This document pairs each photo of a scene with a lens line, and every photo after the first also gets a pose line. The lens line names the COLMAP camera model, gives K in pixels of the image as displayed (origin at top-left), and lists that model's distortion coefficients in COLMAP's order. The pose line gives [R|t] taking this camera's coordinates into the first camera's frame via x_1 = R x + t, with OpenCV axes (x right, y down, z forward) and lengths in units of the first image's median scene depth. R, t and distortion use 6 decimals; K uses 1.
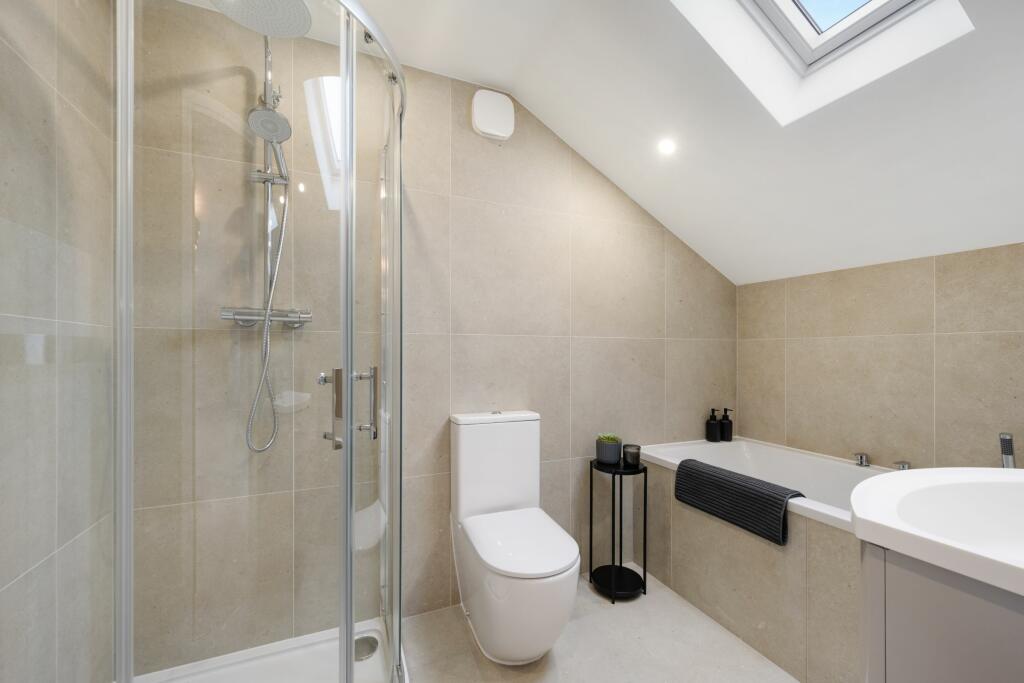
lens RADIAL K [[406.5, 0, 512.0], [0, 406.5, 341.5], [0, 0, 1]] dist [0.000881, 0.000086]
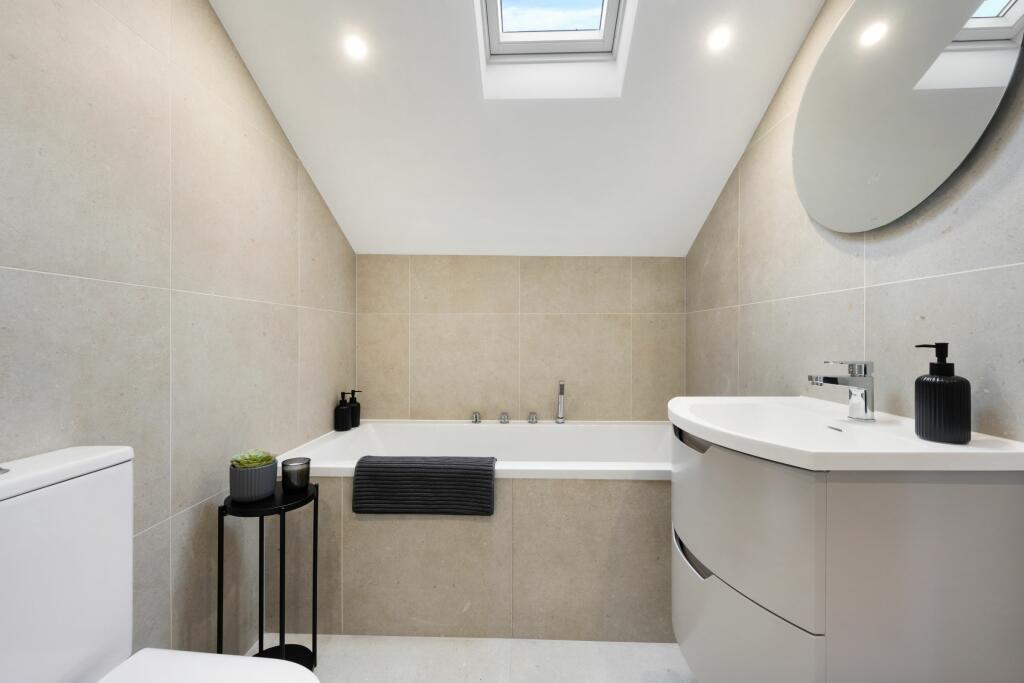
lens RADIAL K [[406.8, 0, 512.4], [0, 406.8, 332.2], [0, 0, 1]] dist [0.001428, 0.000179]
pose [[0.414698, 0.007370, 0.909929, -0.172730], [-0.025118, 0.999679, 0.003351, 0.034185], [-0.909612, -0.024246, 0.414750, 0.407548]]
